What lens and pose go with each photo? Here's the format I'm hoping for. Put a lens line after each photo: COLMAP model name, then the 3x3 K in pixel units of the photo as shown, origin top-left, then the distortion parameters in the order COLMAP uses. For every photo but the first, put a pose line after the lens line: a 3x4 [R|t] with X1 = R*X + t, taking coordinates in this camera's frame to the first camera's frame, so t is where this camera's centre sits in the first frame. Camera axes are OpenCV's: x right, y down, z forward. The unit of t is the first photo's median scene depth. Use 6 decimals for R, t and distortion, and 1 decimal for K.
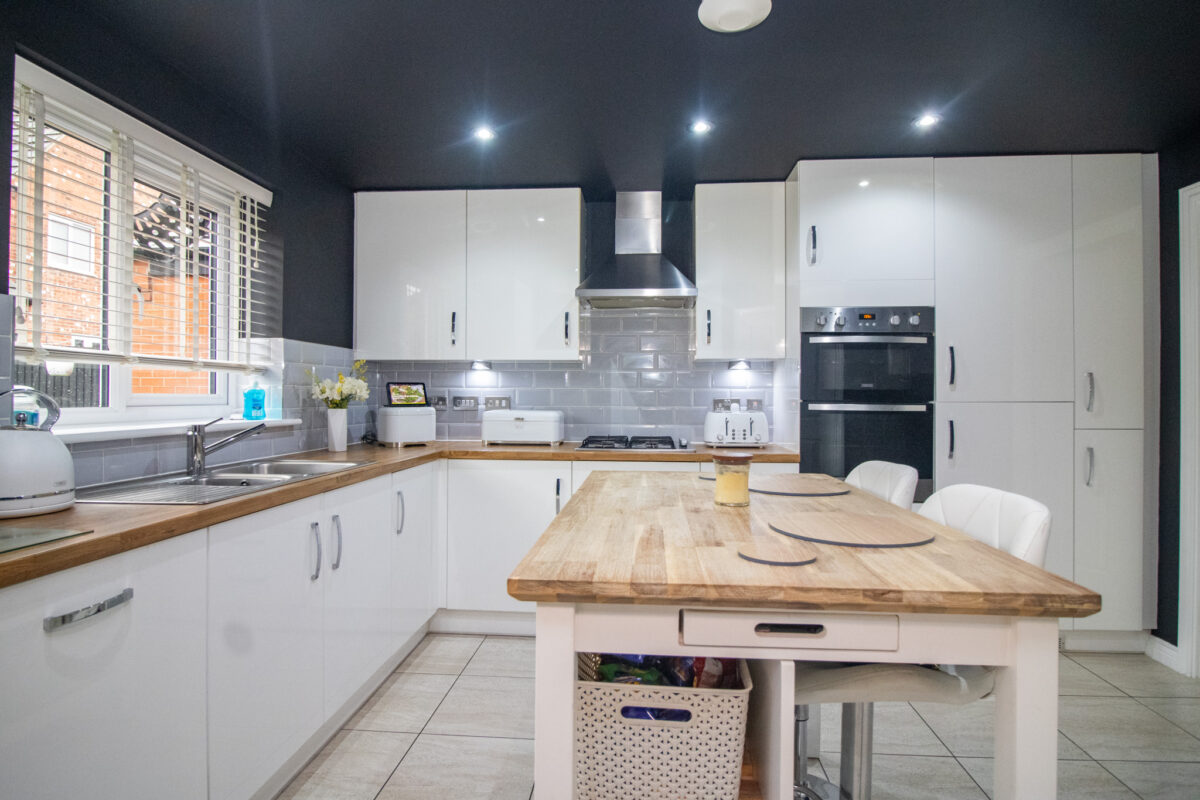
lens RADIAL K [[615.3, 0, 603.4], [0, 615.3, 395.2], [0, 0, 1]] dist [-0.002472, -0.000304]
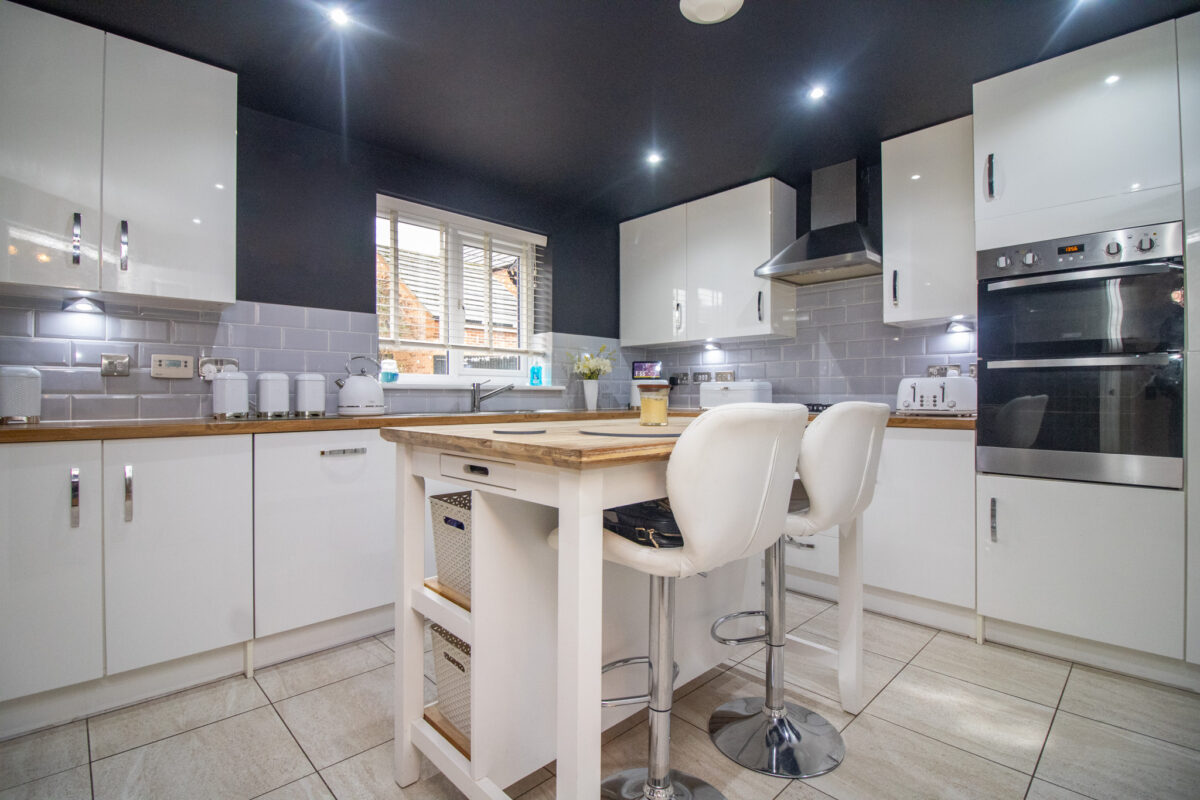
lens RADIAL K [[561.2, 0, 599.0], [0, 561.2, 395.8], [0, 0, 1]] dist [-0.001436, -0.012147]
pose [[0.741914, -0.002945, -0.670488, 0.457217], [0.002142, 0.999996, -0.002022, 0.062666], [0.670491, 0.000064, 0.741917, 0.053321]]
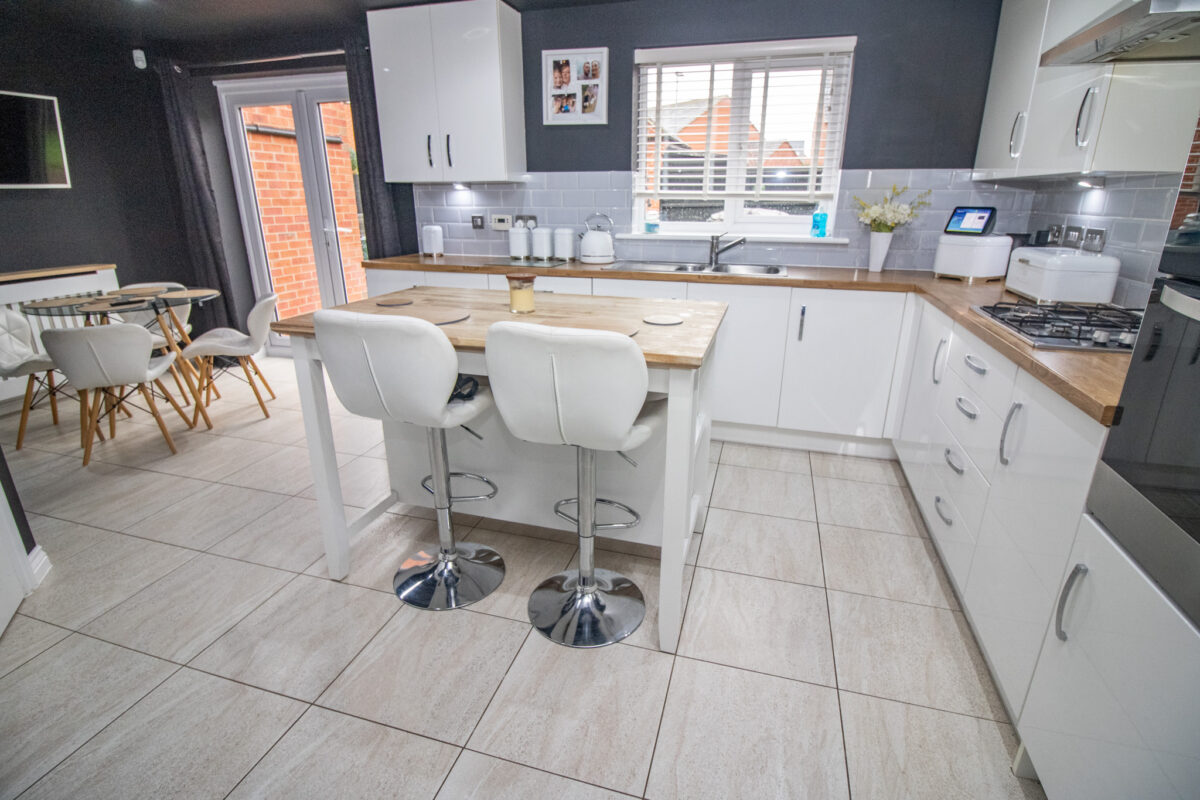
lens RADIAL K [[579.4, 0, 600.0], [0, 579.4, 400.0], [0, 0, 1]] dist [0.001700, -0.011652]
pose [[-0.221451, 0.320834, -0.920883, 0.747607], [-0.002111, 0.944169, 0.329455, -0.035629], [0.975169, 0.074902, -0.208410, 0.757414]]
